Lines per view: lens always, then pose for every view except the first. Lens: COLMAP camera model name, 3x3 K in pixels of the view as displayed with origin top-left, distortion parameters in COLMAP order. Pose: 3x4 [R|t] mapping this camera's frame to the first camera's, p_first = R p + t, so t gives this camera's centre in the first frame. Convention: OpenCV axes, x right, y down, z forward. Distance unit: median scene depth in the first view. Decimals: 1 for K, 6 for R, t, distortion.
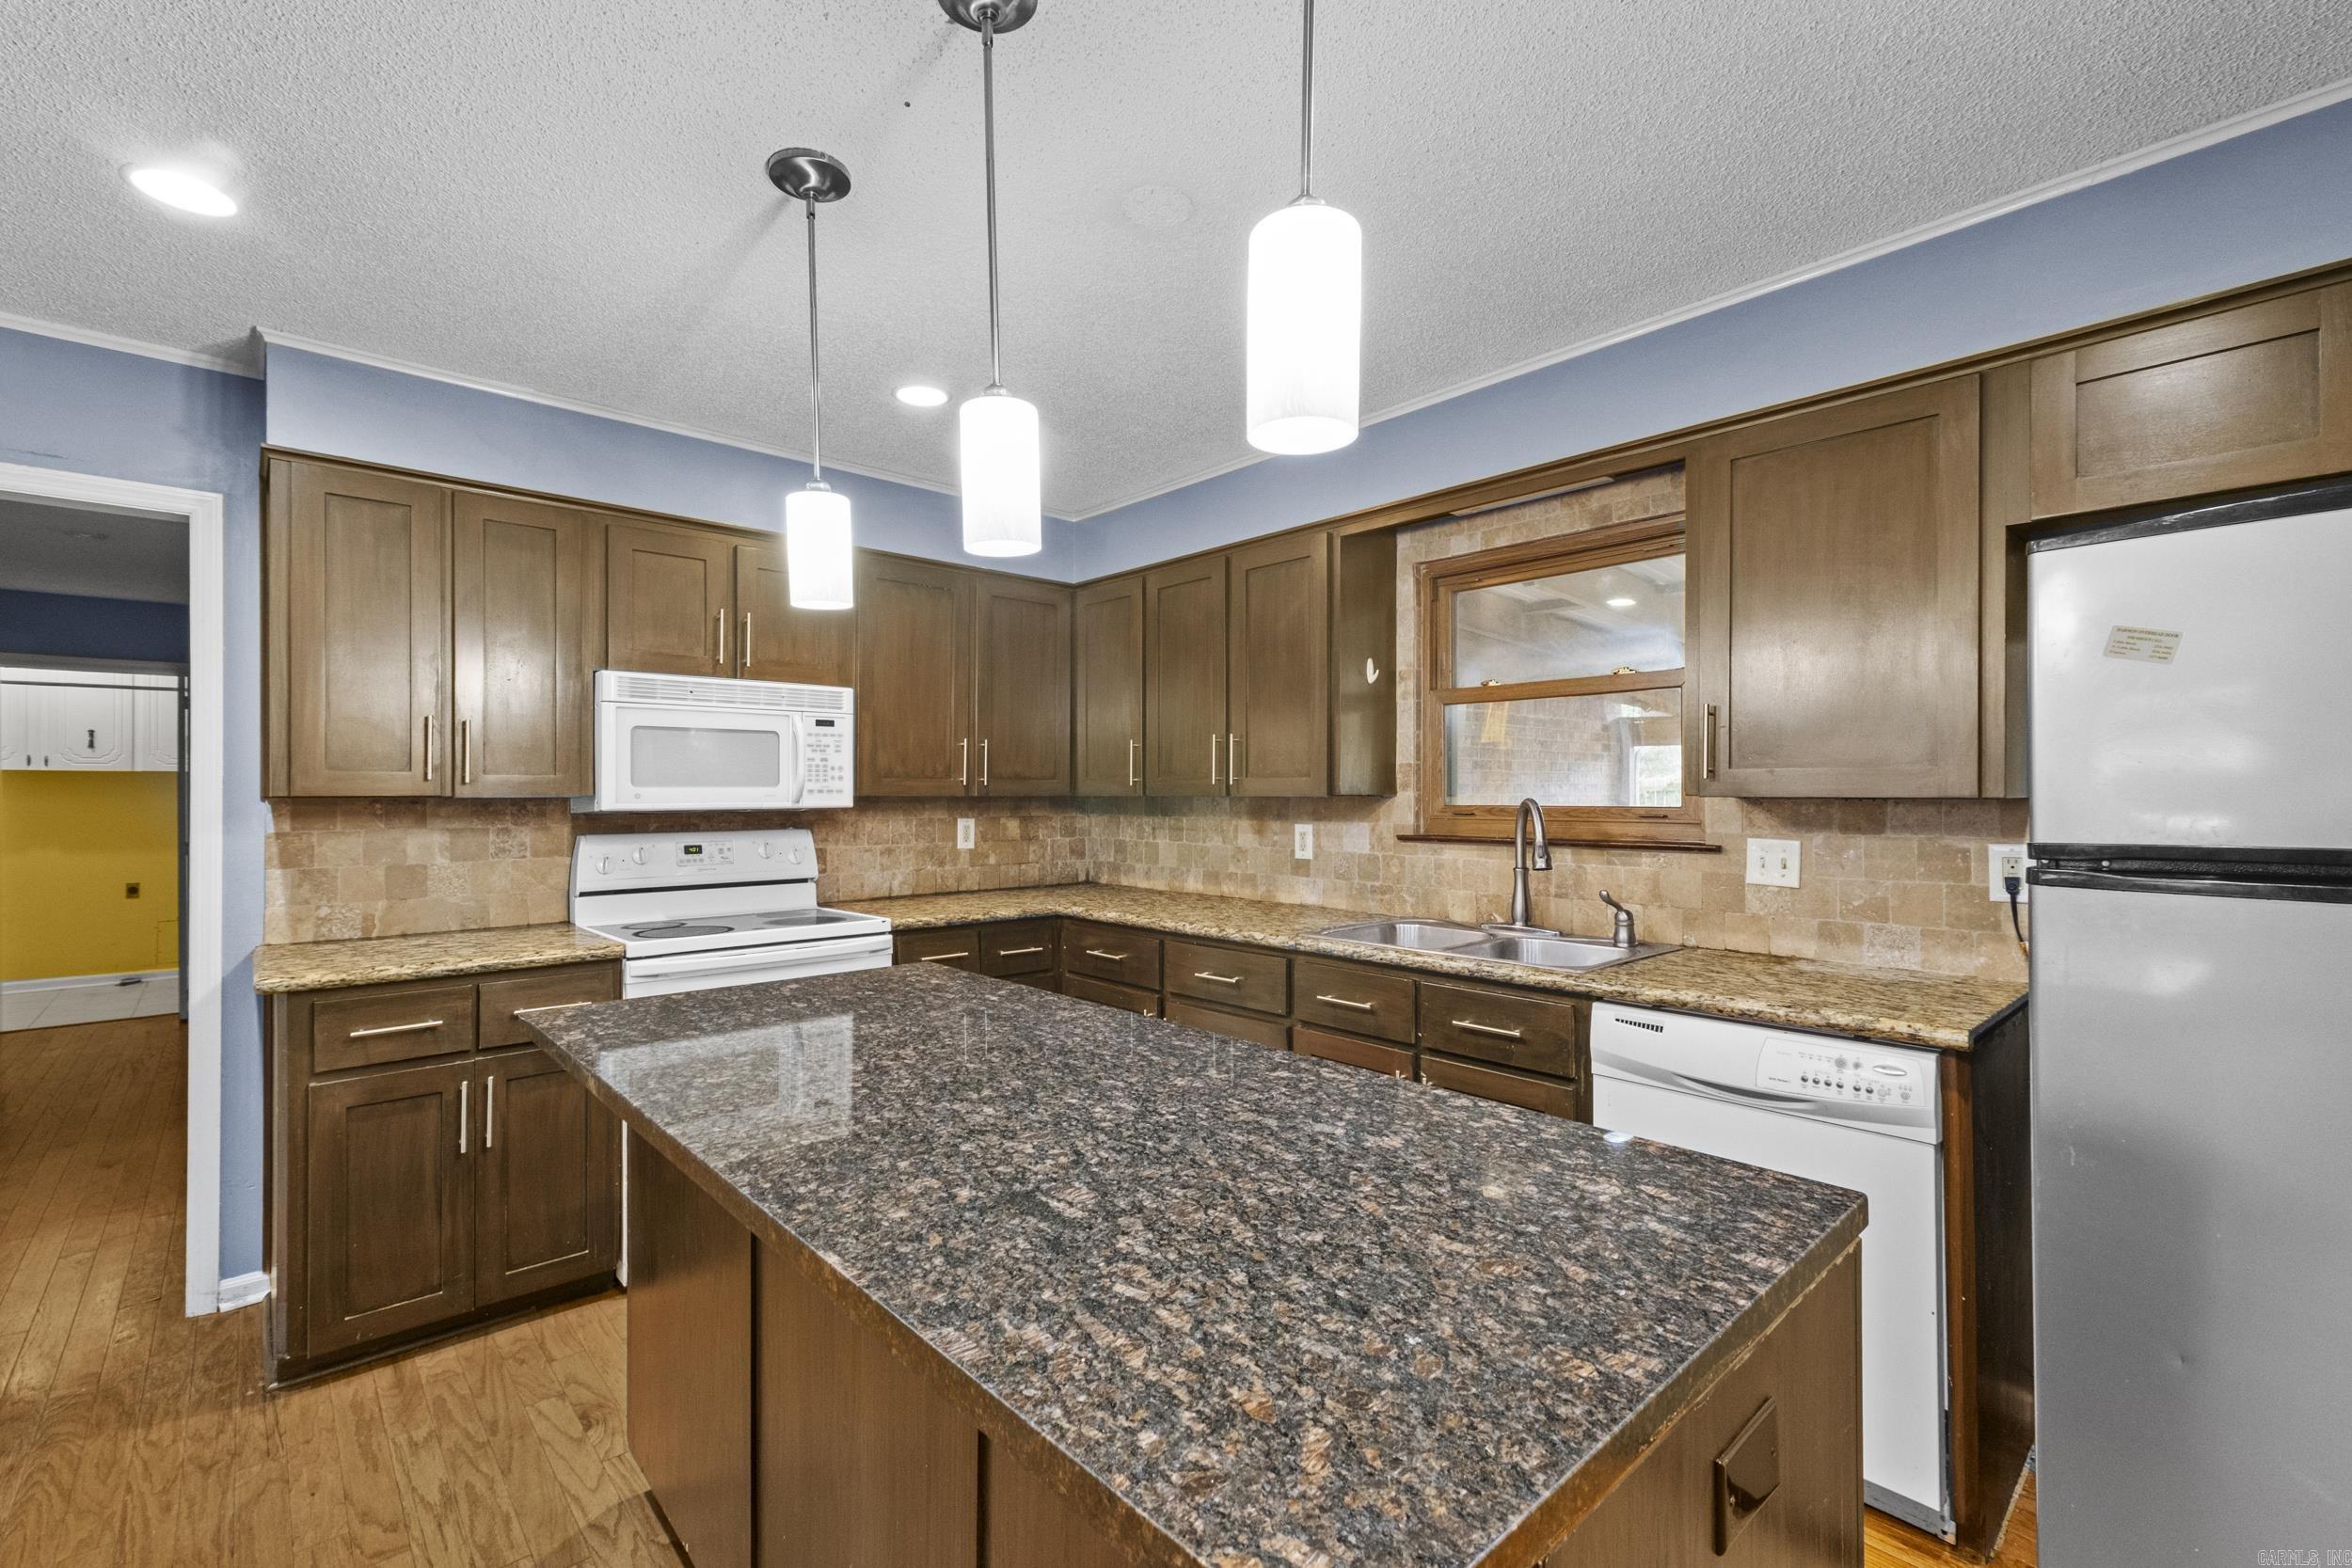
lens RADIAL K [[1026.4, 0, 1169.8], [0, 1026.4, 793.0], [0, 0, 1]] dist [0.007103, -0.000230]
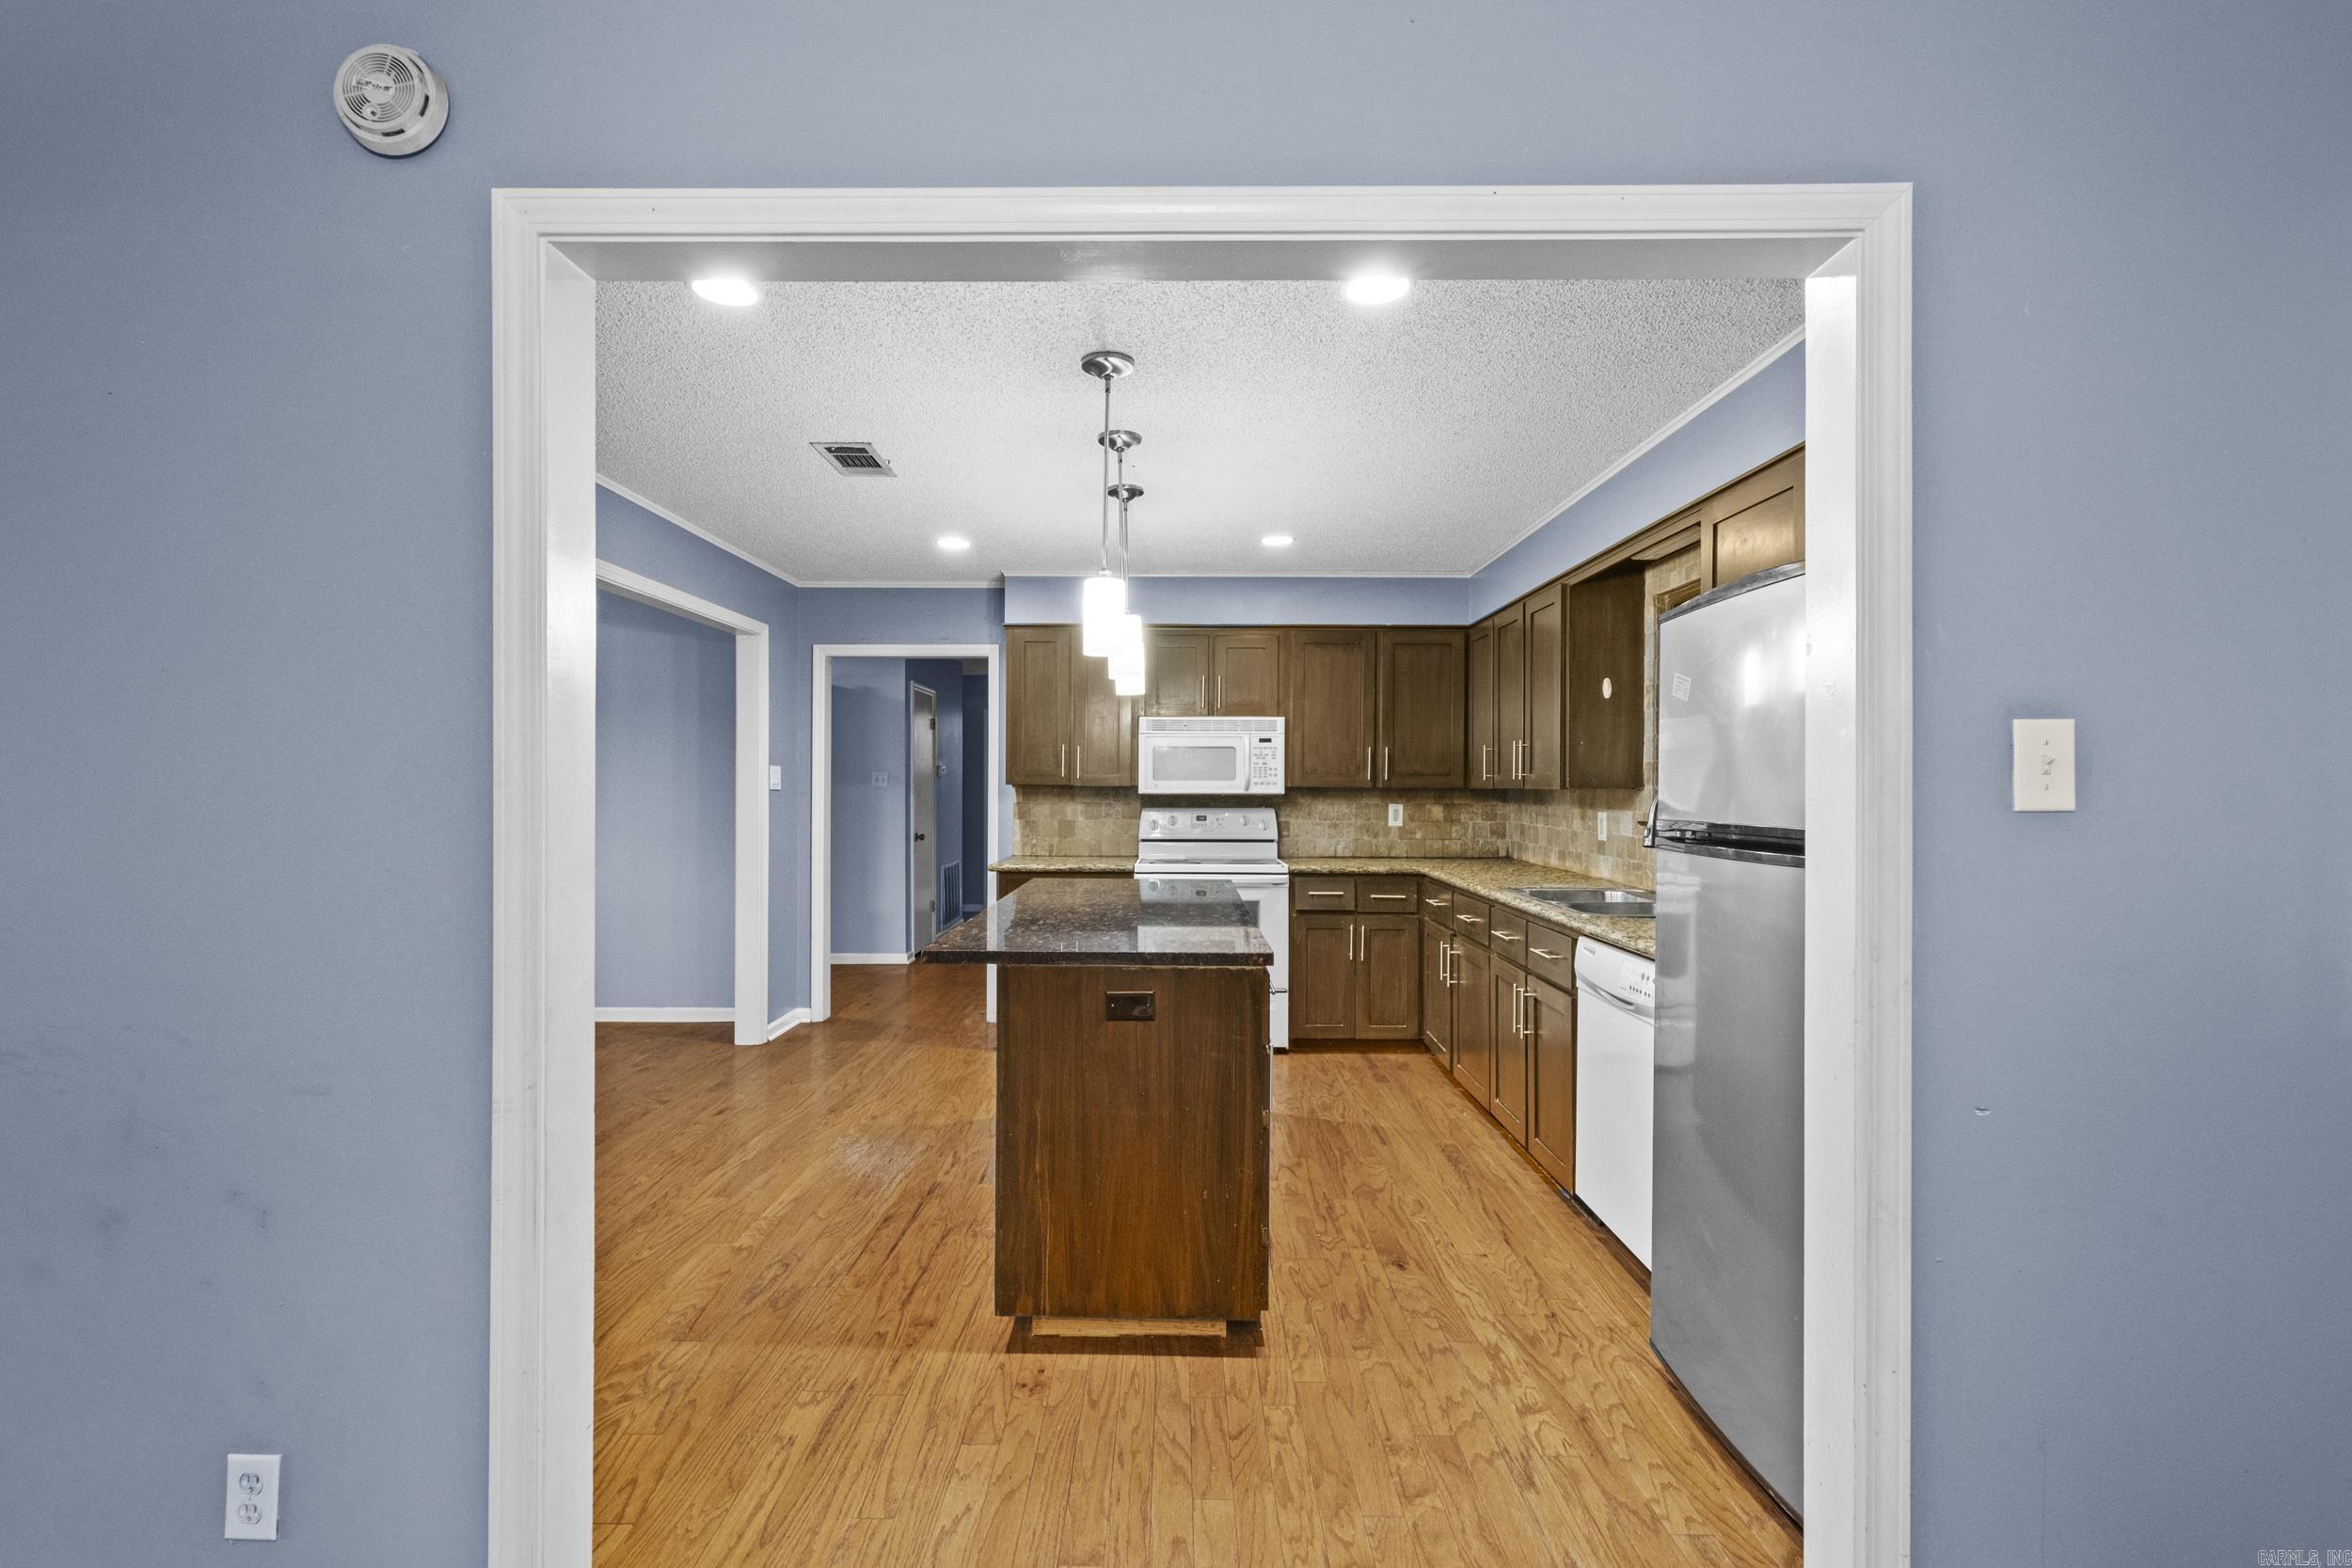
lens RADIAL K [[1026.4, 0, 1155.5], [0, 1026.4, 790.6], [0, 0, 1]] dist [0.007103, -0.000230]
pose [[0.728094, 0.007413, -0.685438, 0.667462], [-0.005617, 0.999972, 0.004848, 0.002661], [0.685455, 0.000320, 0.728115, -0.284366]]
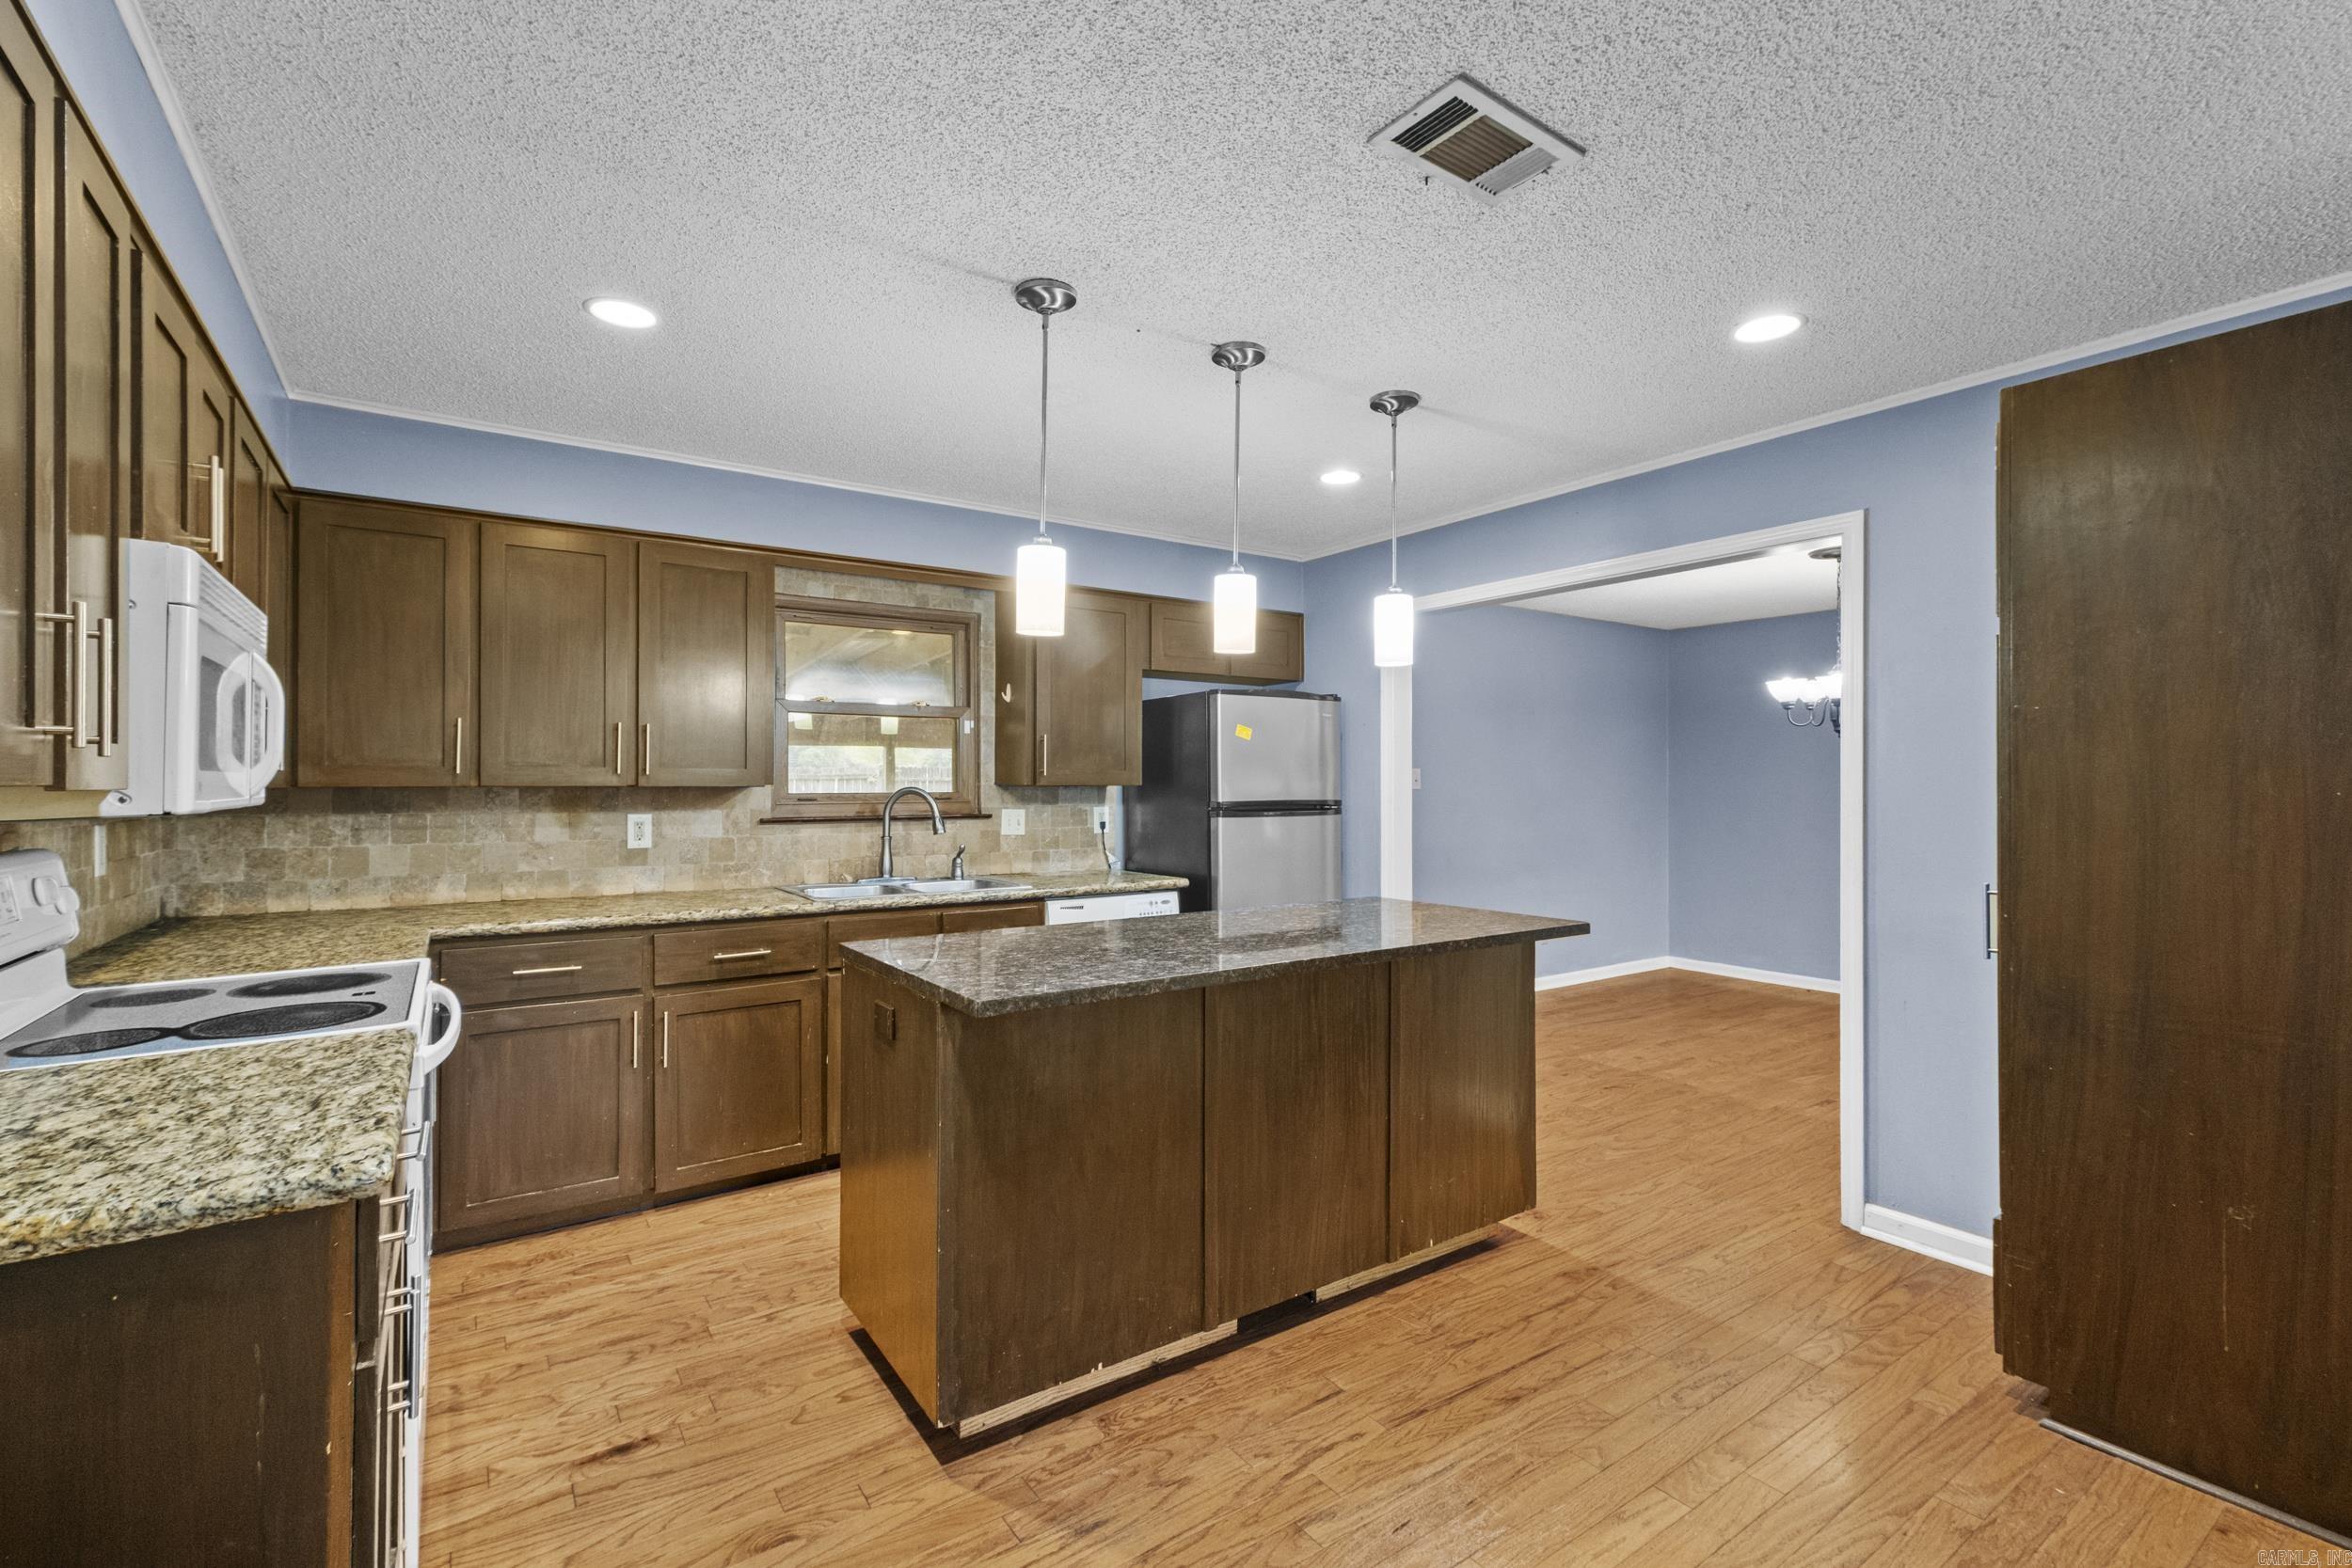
lens RADIAL K [[1026.4, 0, 1152.3], [0, 1026.4, 779.9], [0, 0, 1]] dist [0.007103, -0.000230]
pose [[0.136874, 0.004435, 0.990578, -0.936550], [0.000327, 0.999990, -0.004522, 0.001455], [-0.990588, 0.000943, 0.136871, 0.410309]]
